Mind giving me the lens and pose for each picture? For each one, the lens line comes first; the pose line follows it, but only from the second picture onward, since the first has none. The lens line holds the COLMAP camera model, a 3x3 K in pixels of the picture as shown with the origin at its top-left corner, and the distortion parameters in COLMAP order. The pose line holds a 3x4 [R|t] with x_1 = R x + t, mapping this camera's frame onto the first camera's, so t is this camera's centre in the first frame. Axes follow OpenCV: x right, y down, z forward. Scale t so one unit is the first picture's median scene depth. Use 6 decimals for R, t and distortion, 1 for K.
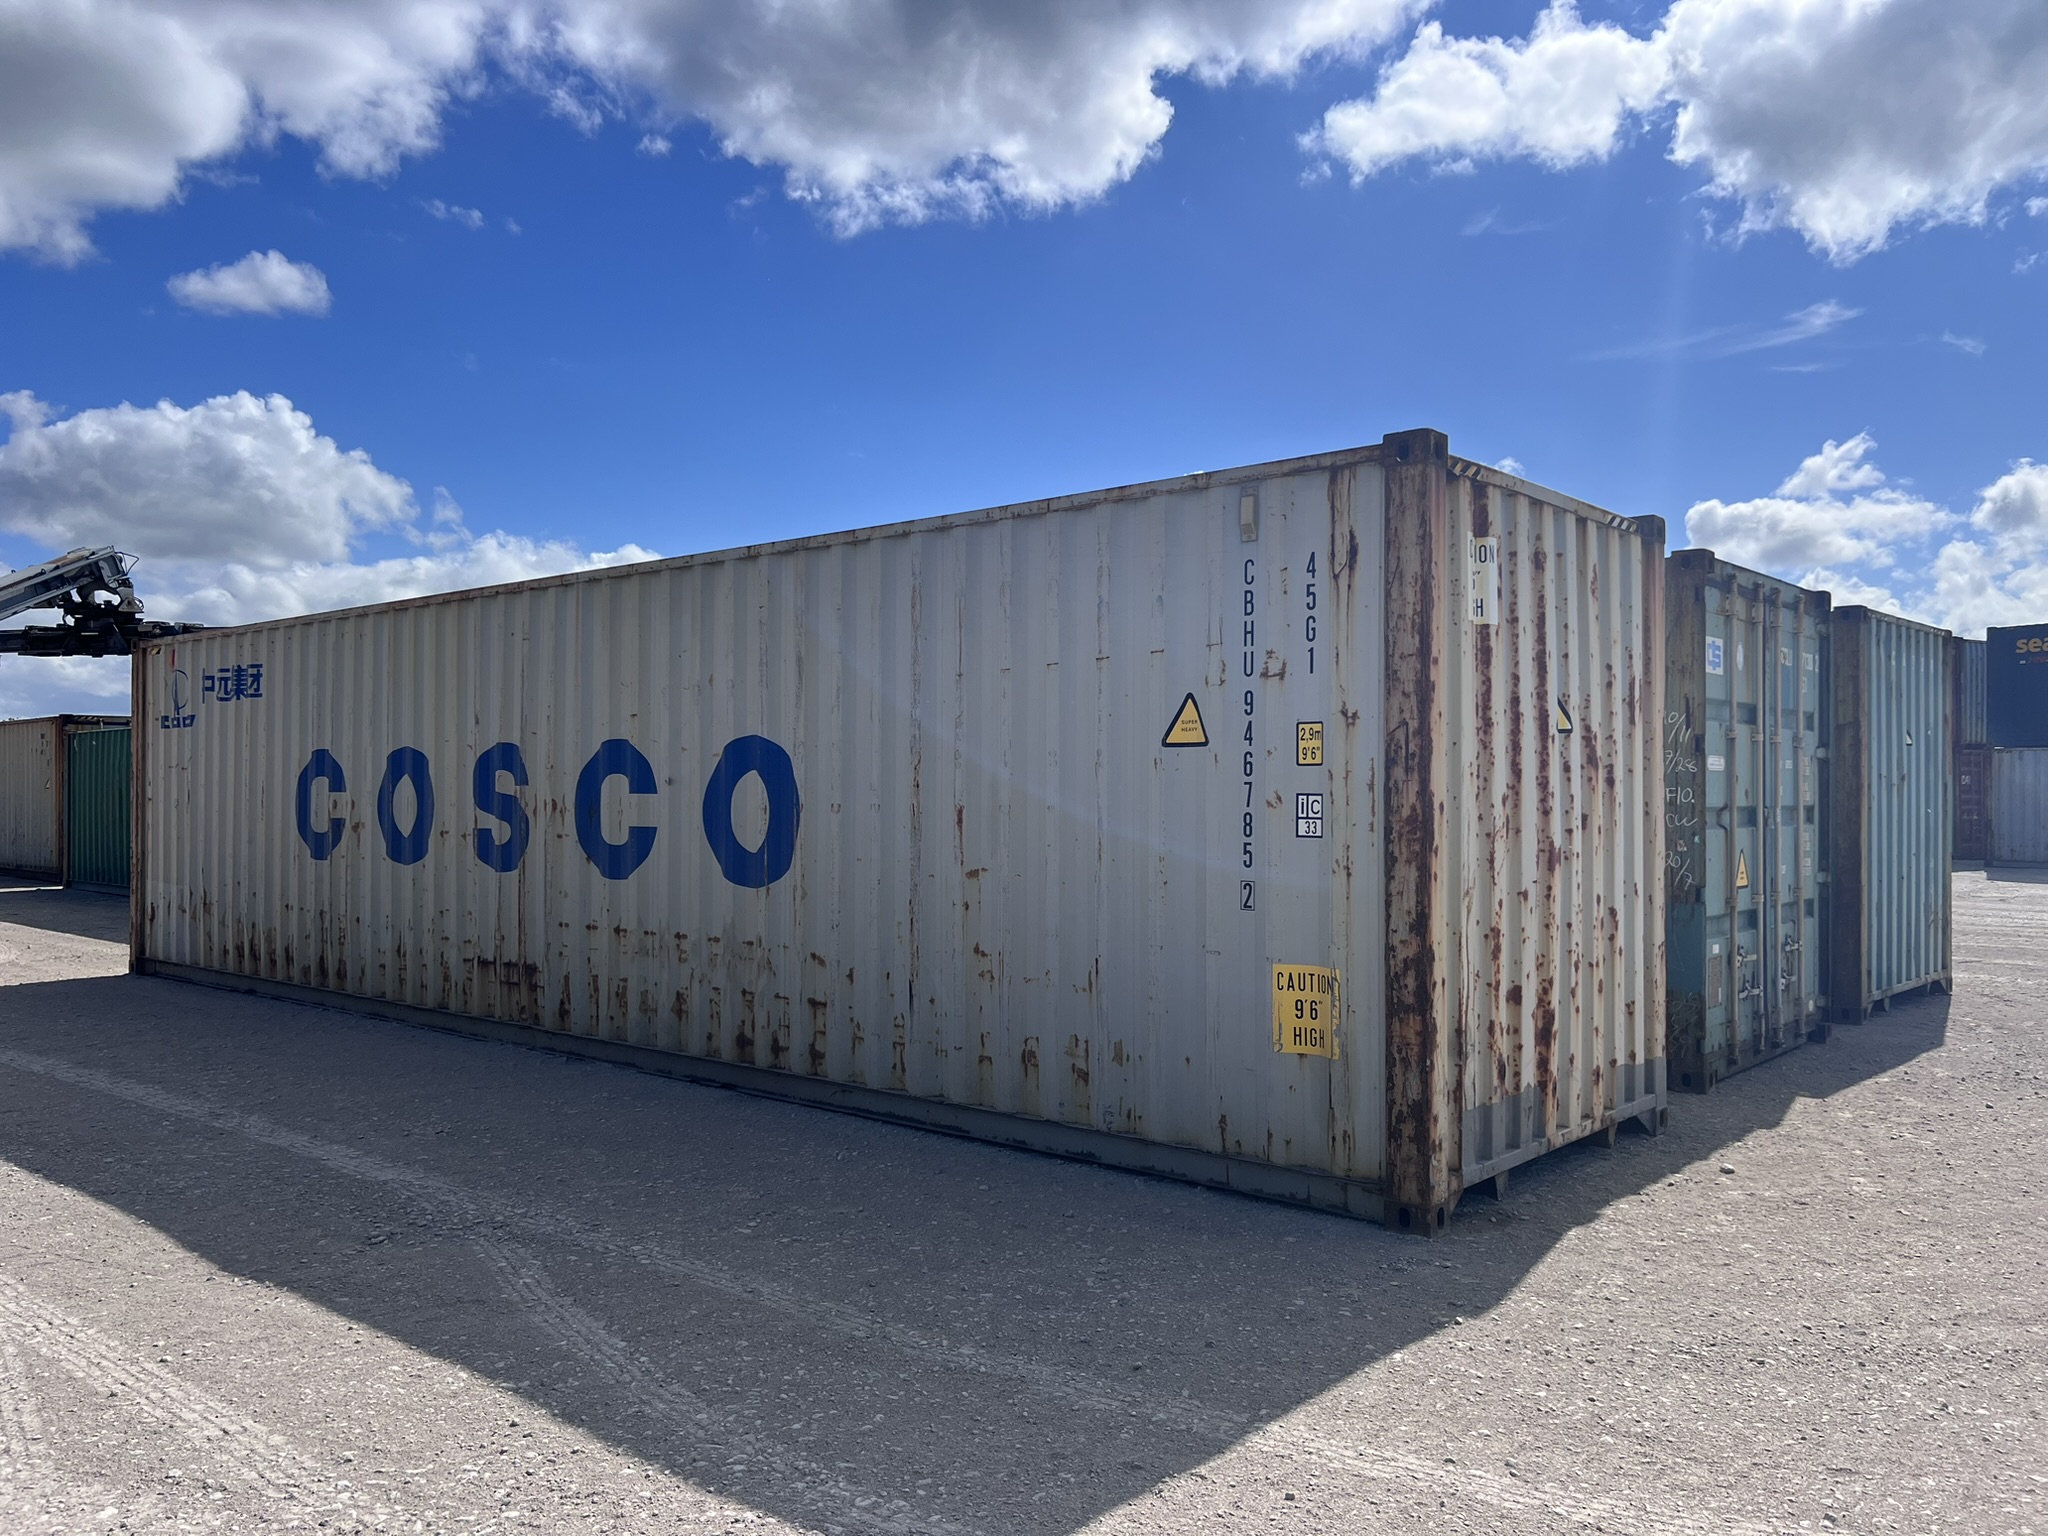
lens RADIAL K [[1590.5, 0, 1024.0], [0, 1590.5, 768.0], [0, 0, 1]] dist [0.097804, -0.157317]
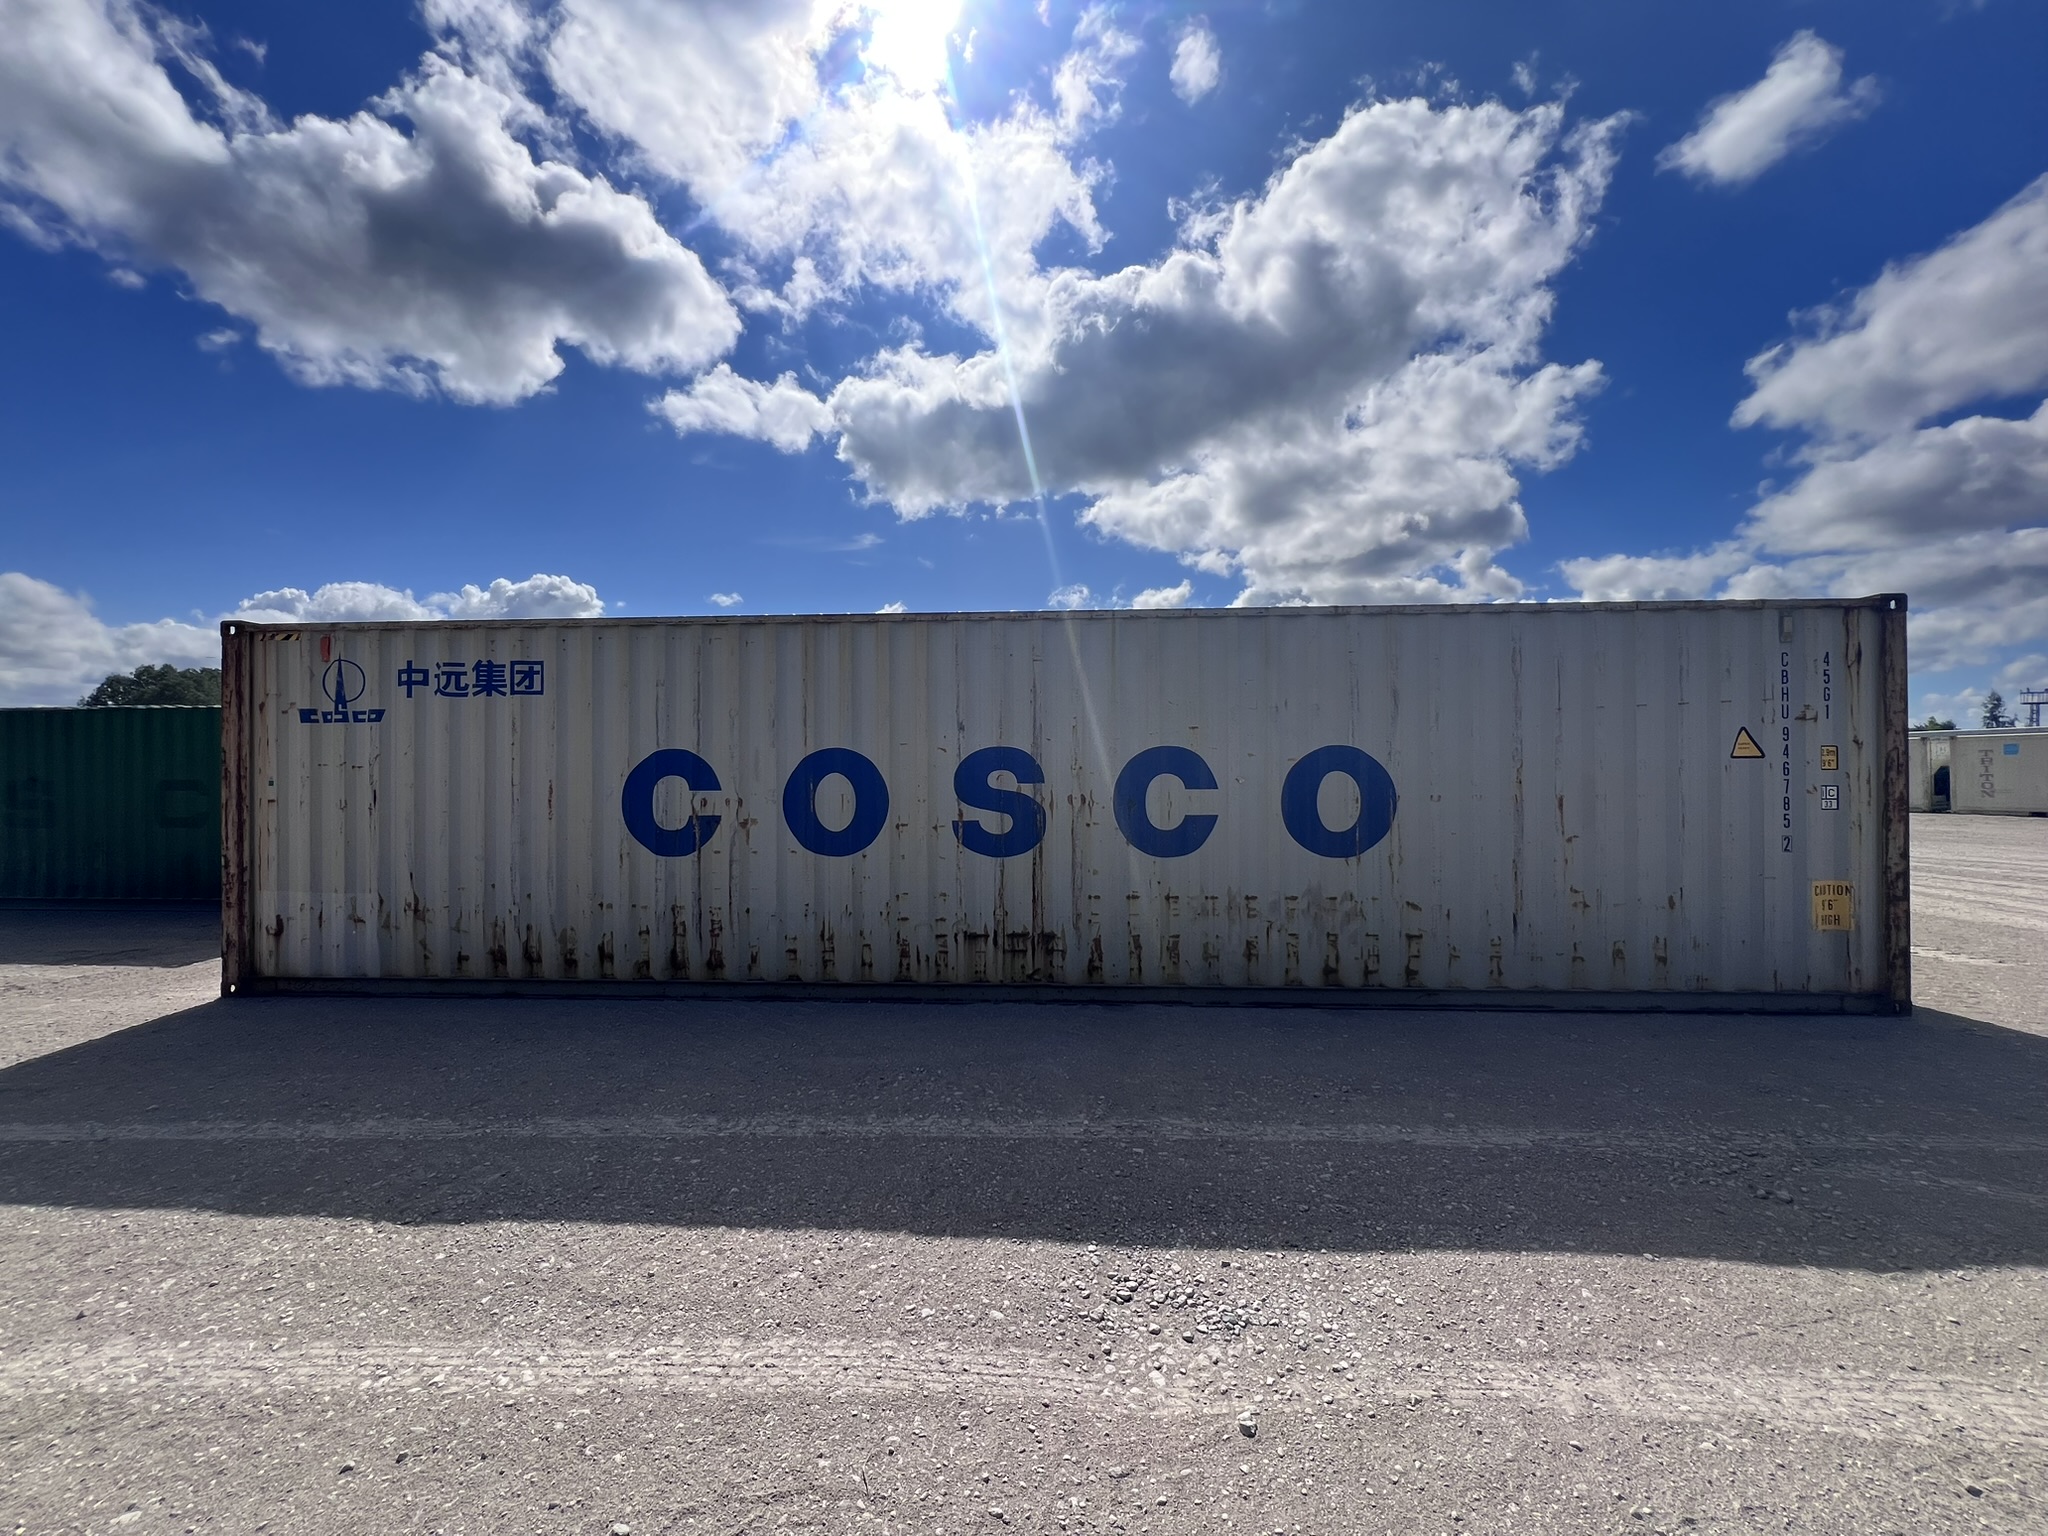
lens RADIAL K [[822.4, 0, 1024.0], [0, 822.4, 768.0], [0, 0, 1]] dist [-0.004217, -0.000591]
pose [[0.783505, 0.000672, 0.621385, -0.694324], [-0.003120, 0.999991, 0.002852, -0.002205], [-0.621377, -0.004173, 0.783500, 0.525831]]
